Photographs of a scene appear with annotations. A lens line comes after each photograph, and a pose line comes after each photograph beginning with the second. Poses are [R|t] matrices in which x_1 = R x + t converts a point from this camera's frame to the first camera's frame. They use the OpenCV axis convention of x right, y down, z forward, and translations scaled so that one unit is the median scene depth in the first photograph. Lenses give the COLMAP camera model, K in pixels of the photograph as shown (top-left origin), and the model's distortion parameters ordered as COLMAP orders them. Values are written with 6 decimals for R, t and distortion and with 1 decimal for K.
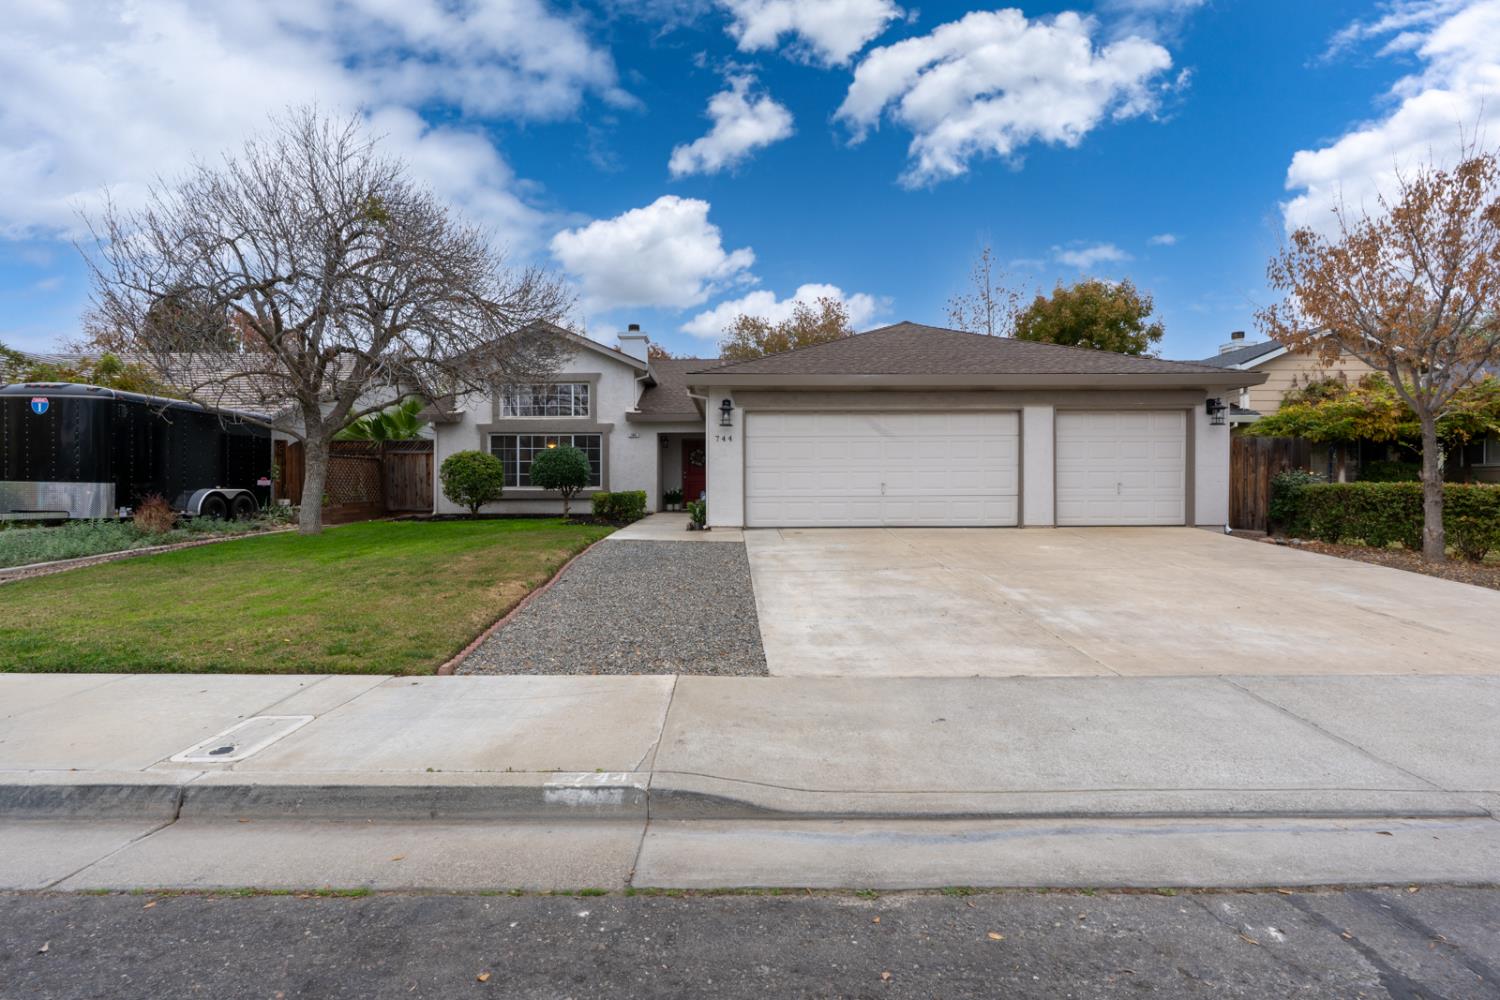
lens RADIAL K [[676.9, 0, 759.6], [0, 676.9, 483.3], [0, 0, 1]] dist [-0.002524, 0.000502]
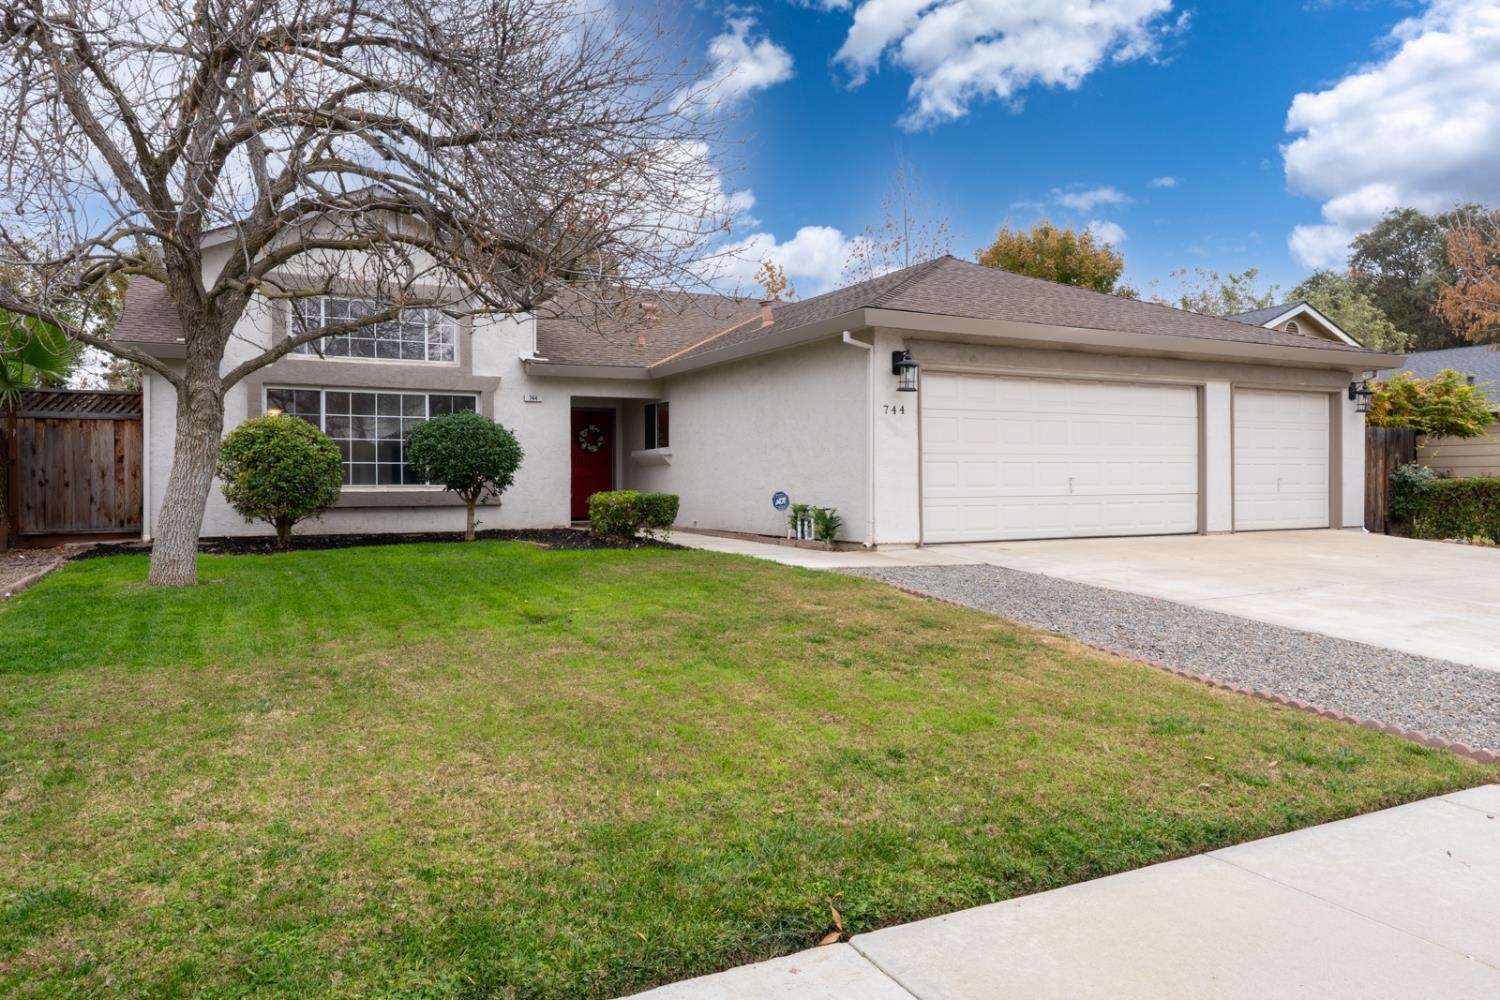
lens RADIAL K [[996.0, 0, 748.9], [0, 996.0, 480.8], [0, 0, 1]] dist [0.005053, 0.001399]
pose [[0.895407, 0.000193, 0.445249, -0.599750], [0.000346, 0.999999, -0.001129, 0.003869], [-0.445249, 0.001165, 0.895406, 0.191965]]
